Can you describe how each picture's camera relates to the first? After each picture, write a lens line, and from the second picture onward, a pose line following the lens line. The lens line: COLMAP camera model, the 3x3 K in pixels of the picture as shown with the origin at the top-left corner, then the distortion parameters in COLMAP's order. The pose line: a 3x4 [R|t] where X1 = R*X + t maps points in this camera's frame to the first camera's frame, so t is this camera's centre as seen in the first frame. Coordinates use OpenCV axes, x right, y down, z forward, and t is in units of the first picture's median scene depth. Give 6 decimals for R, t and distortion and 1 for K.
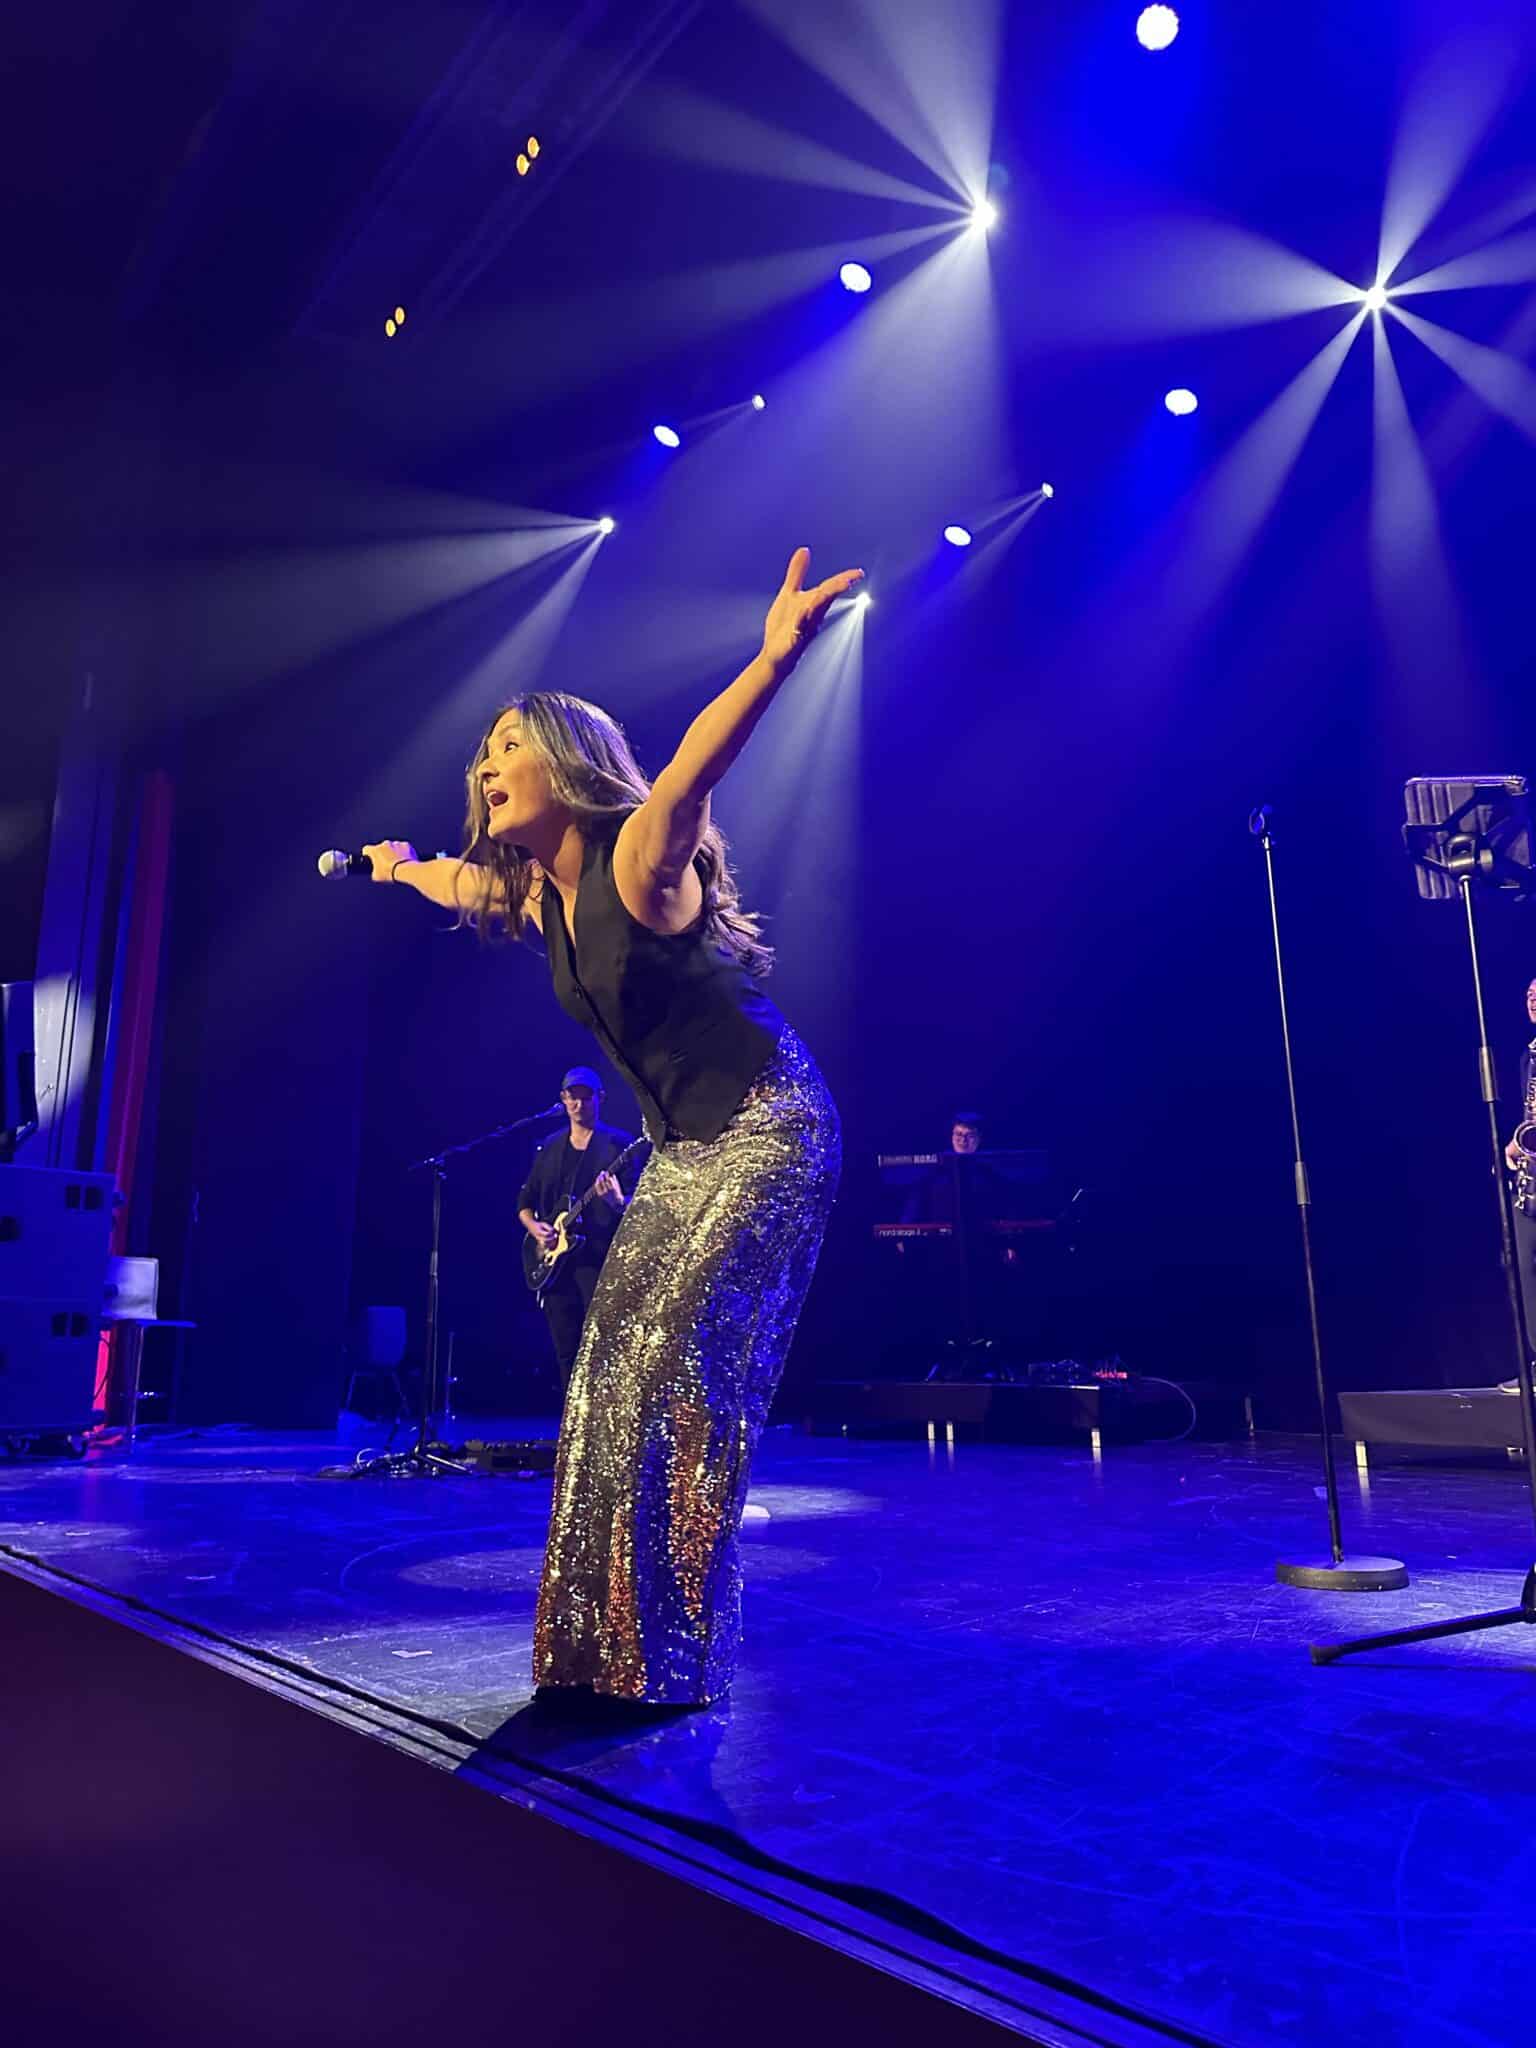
lens RADIAL K [[1410.1, 0, 708.1], [0, 1410.1, 1027.4], [0, 0, 1]] dist [-0.000116, -0.044523]
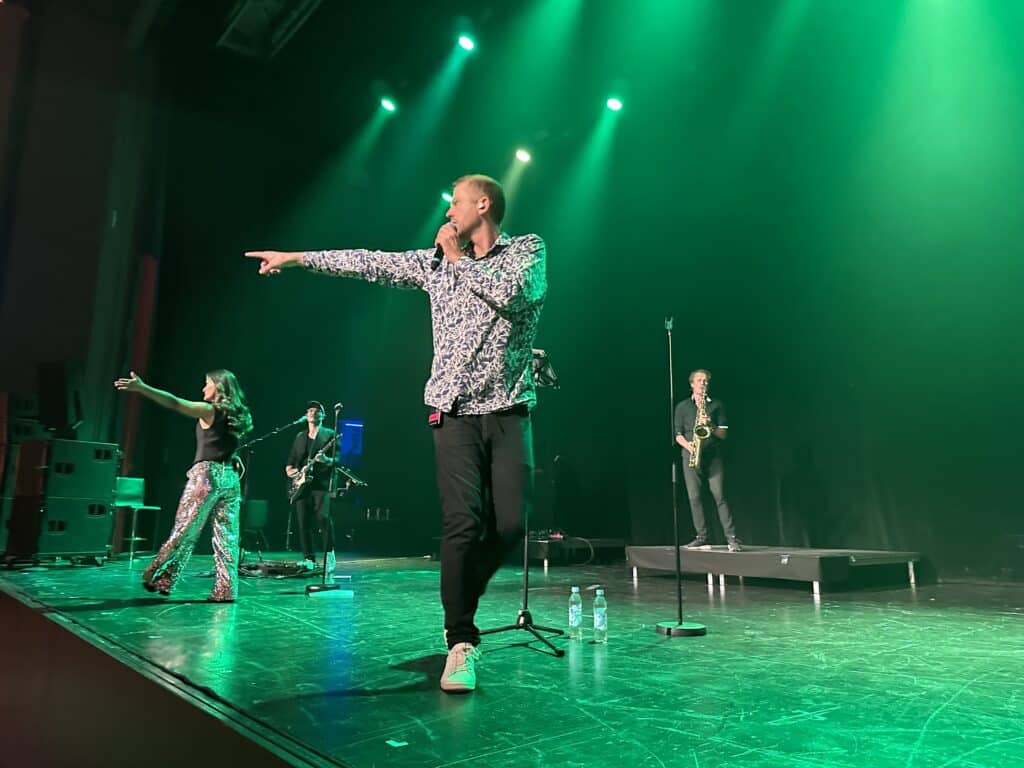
lens RADIAL K [[695.9, 0, 517.0], [0, 695.9, 384.6], [0, 0, 1]] dist [0.028852, -0.044479]
pose [[0.996355, 0.030945, 0.079488, 0.154391], [-0.034038, 0.998703, 0.037859, -0.060243], [-0.078213, -0.040427, 0.996117, -0.179291]]
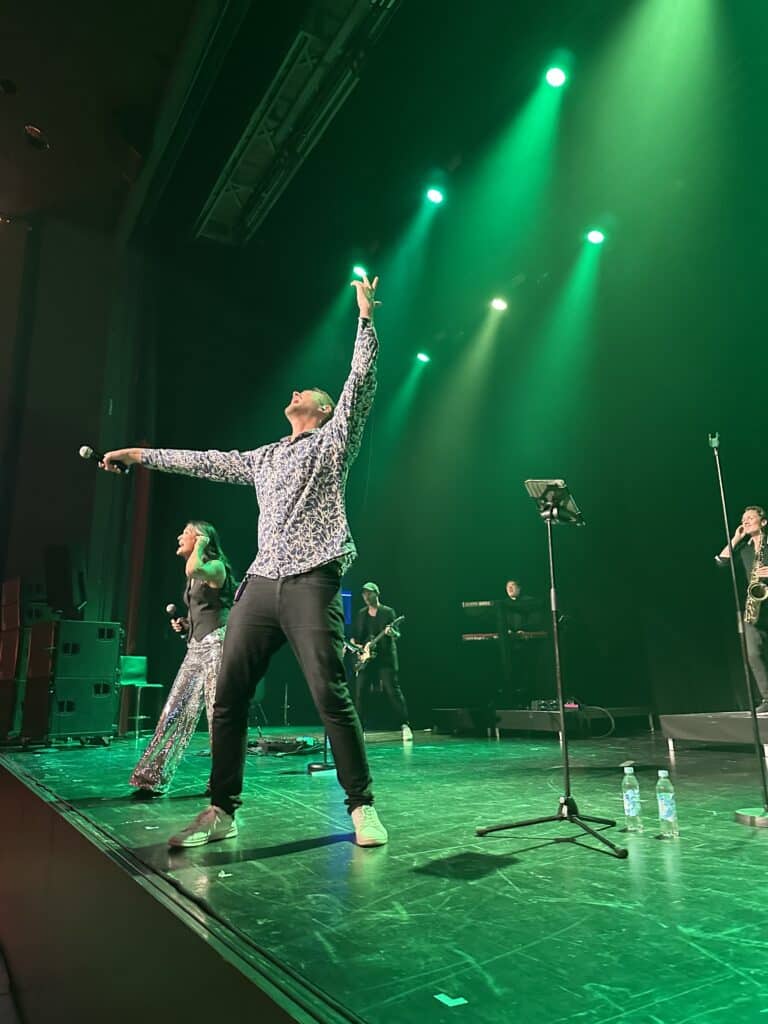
lens RADIAL K [[695.9, 0, 376.6], [0, 695.9, 509.9], [0, 0, 1]] dist [0.028852, -0.044479]
pose [[0.994891, -0.036231, -0.094232, 0.135208], [0.034016, 0.999108, -0.025005, -0.039425], [0.095054, 0.021671, 0.995236, -0.103075]]
